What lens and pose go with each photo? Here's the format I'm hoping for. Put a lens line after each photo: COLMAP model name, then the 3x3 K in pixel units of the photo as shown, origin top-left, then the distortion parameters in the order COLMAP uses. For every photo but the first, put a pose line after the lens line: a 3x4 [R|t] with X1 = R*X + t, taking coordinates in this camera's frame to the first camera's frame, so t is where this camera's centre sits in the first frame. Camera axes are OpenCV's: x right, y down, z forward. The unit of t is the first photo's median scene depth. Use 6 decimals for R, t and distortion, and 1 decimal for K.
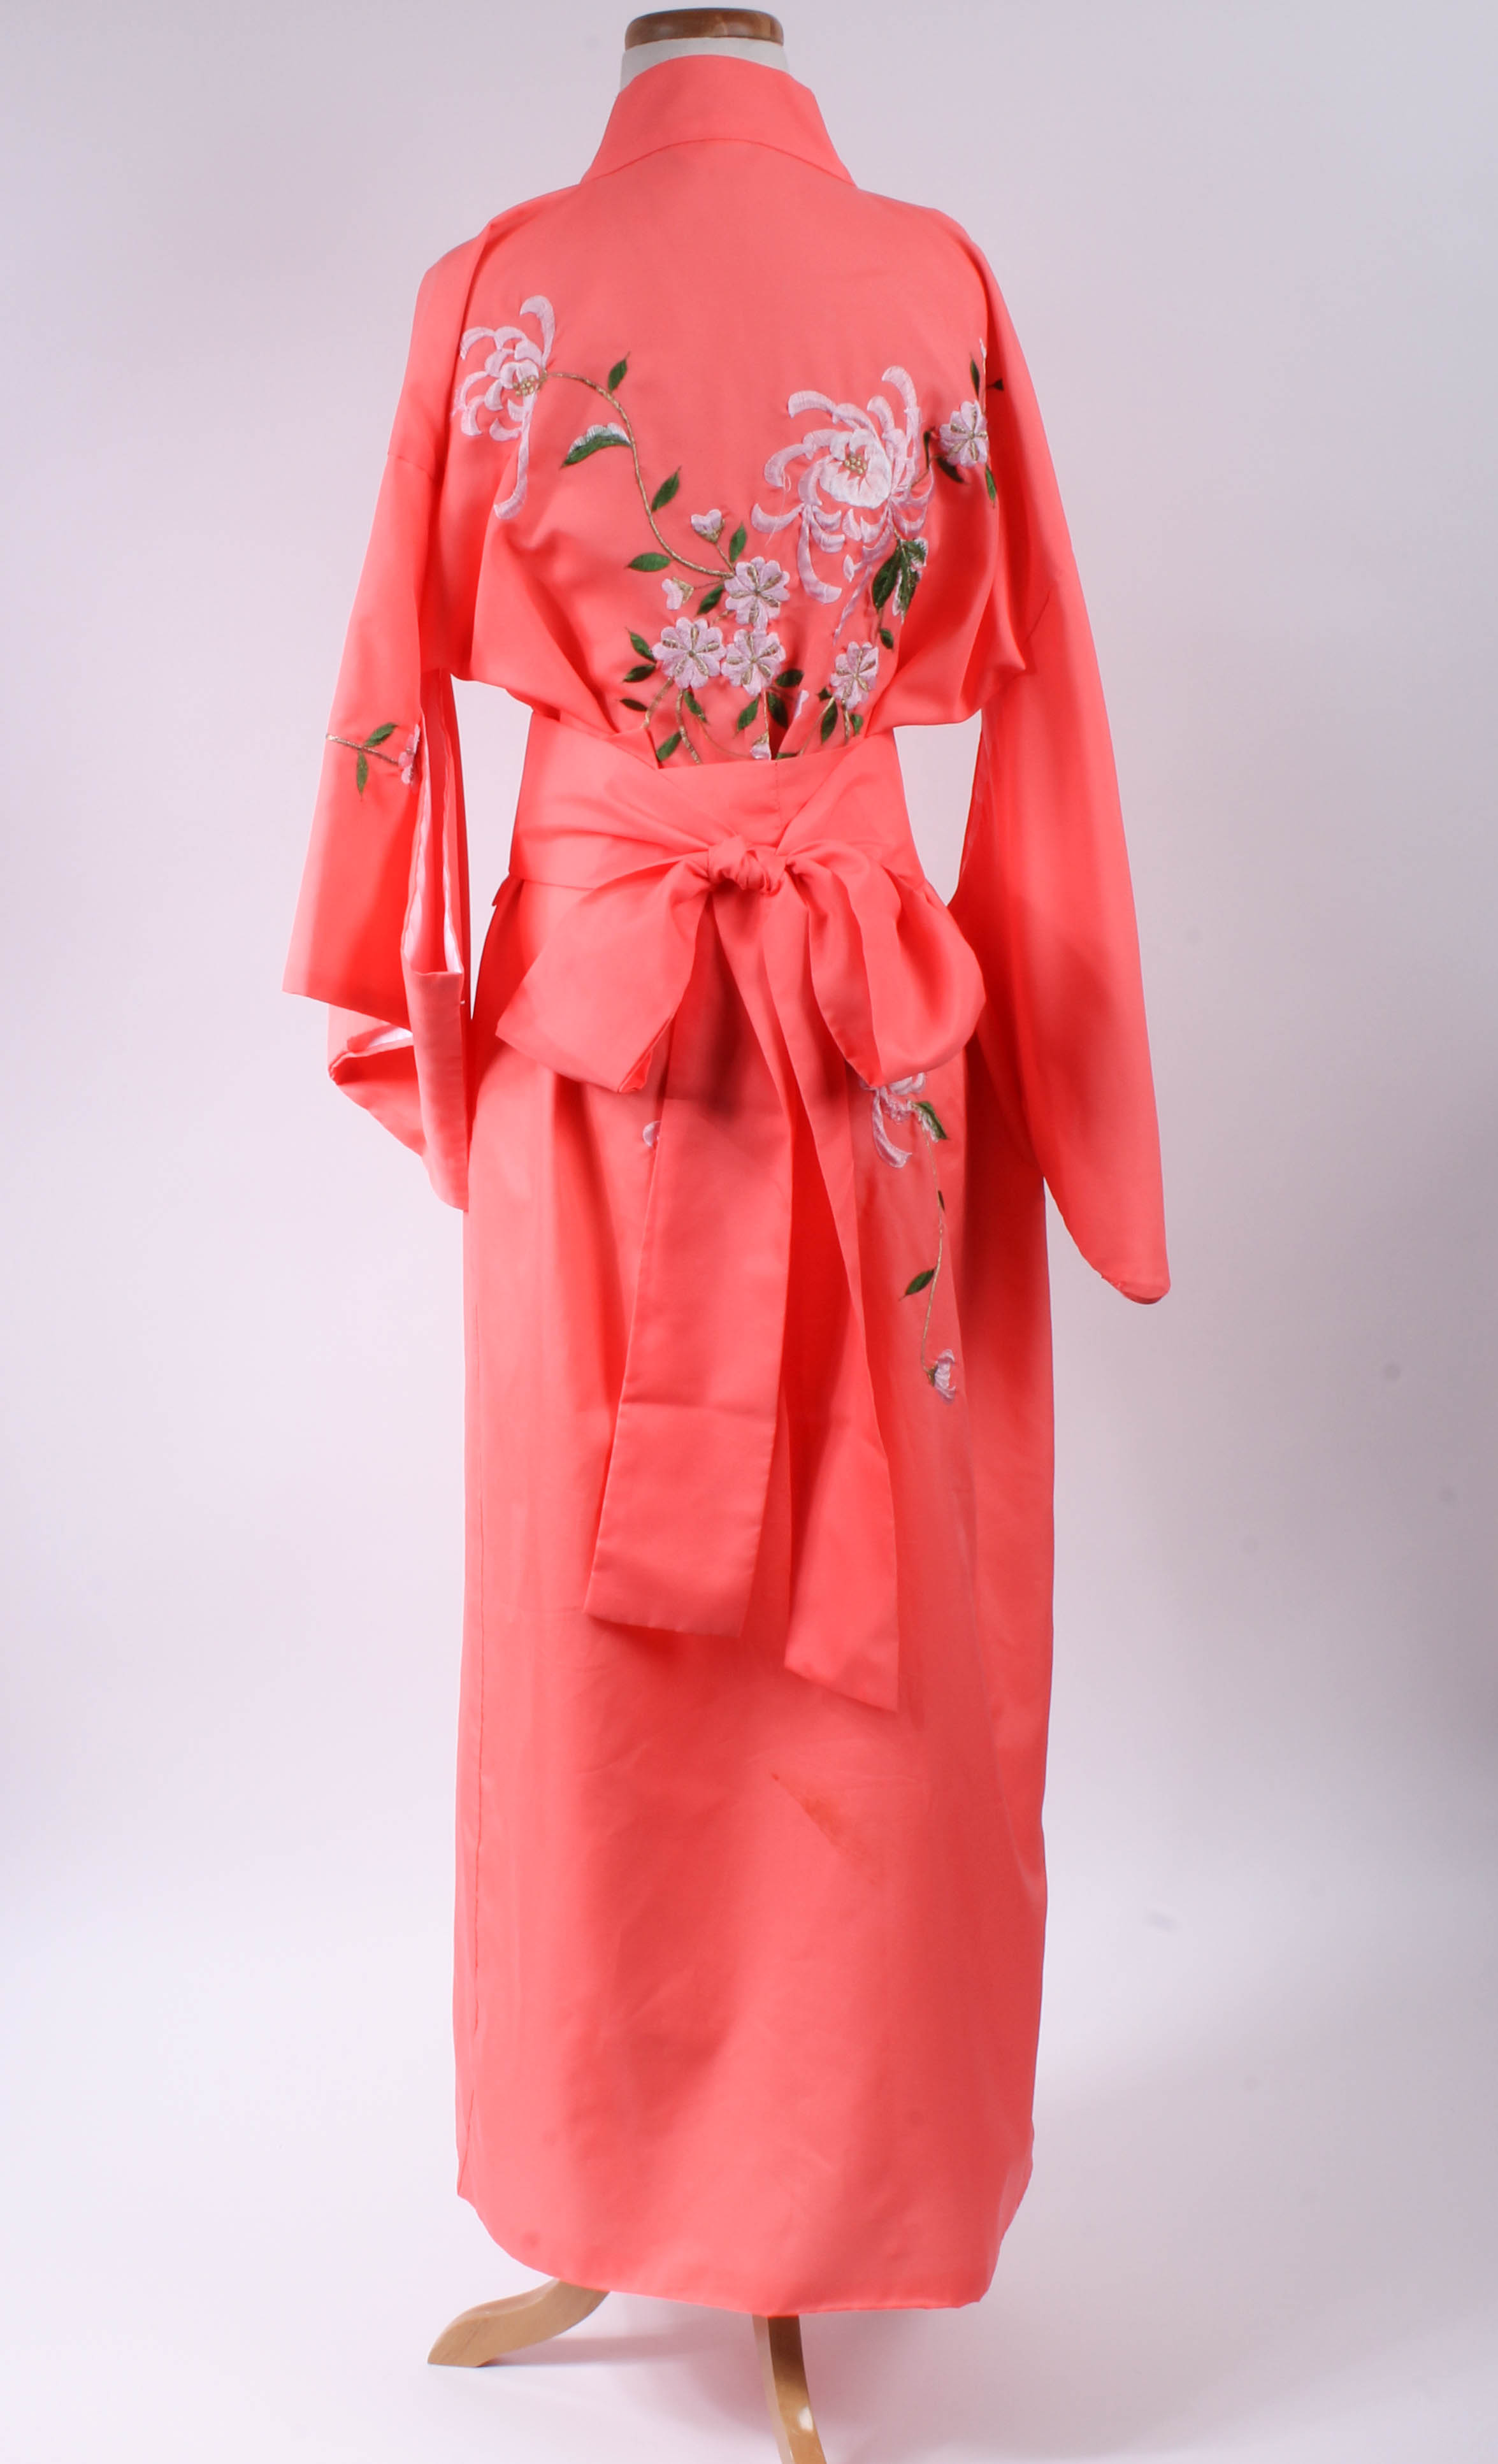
lens RADIAL K [[3868.5, 0, 702.8], [0, 3868.5, 1224.5], [0, 0, 1]] dist [-0.110683, 0.027898]
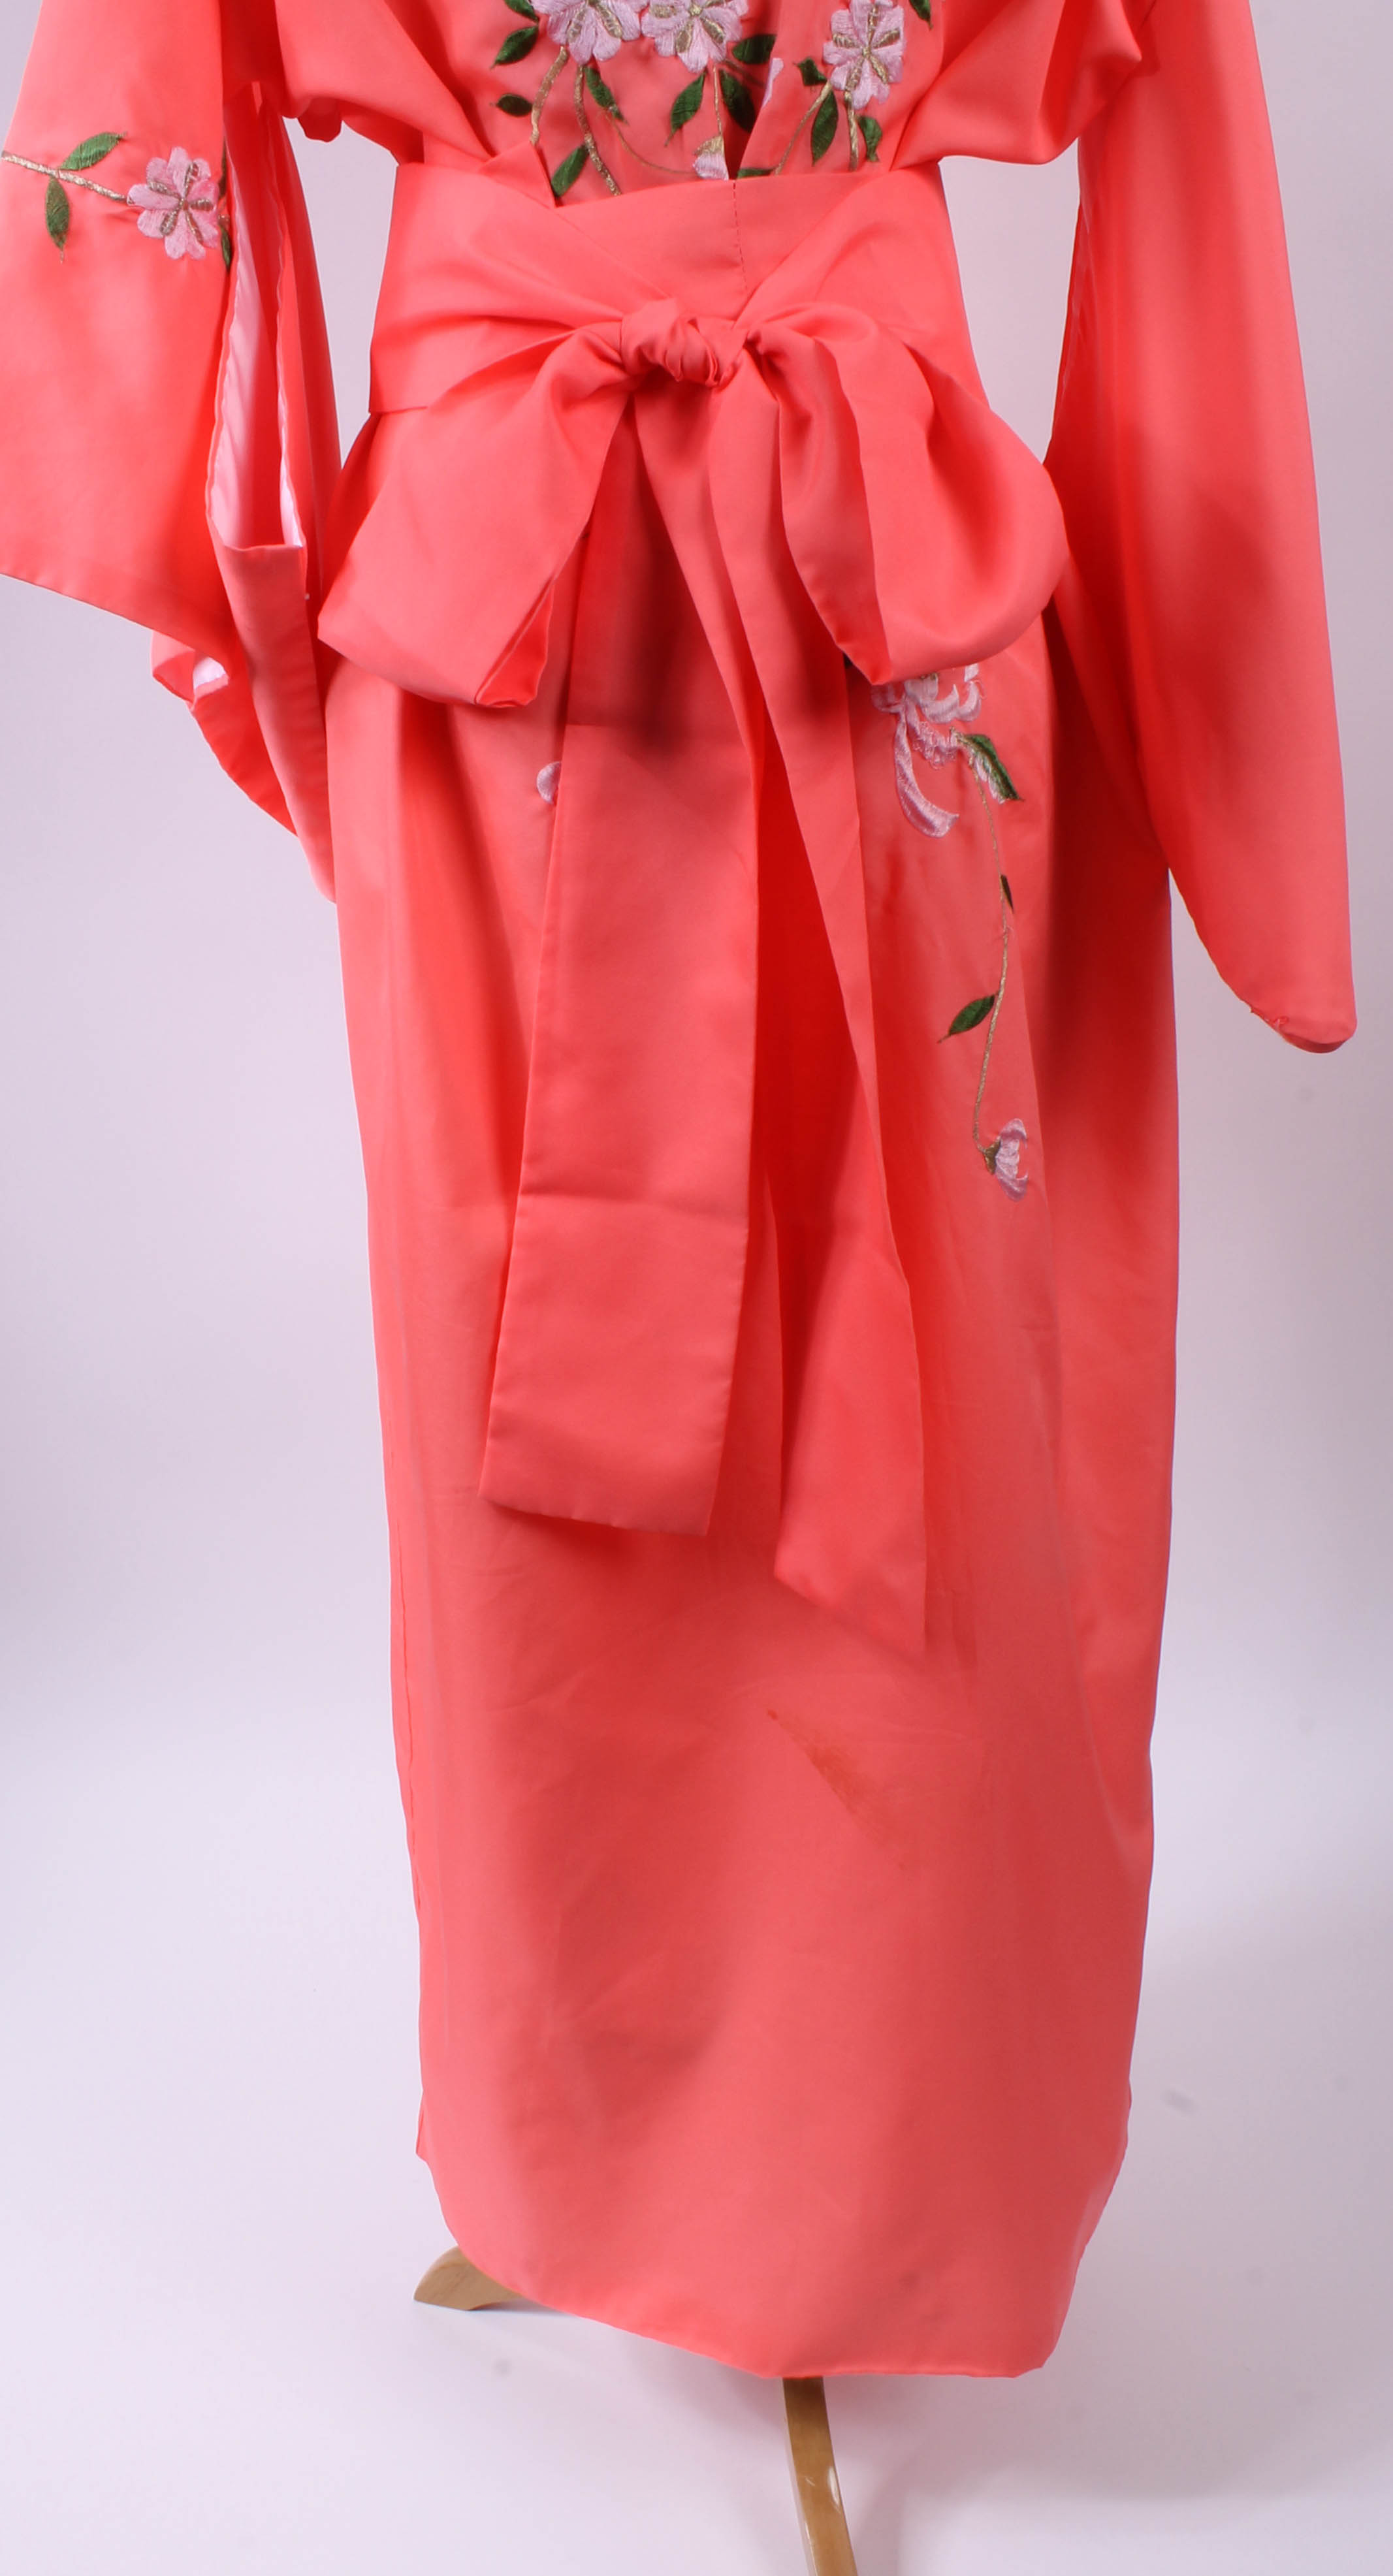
lens RADIAL K [[2468.8, 0, 696.5], [0, 2468.8, 1288.0], [0, 0, 1]] dist [-0.187121, 0.192695]
pose [[0.993420, 0.015161, -0.113516, 0.057854], [-0.003758, 0.994980, 0.100002, 0.019439], [0.114463, -0.098918, 0.988491, 0.579923]]
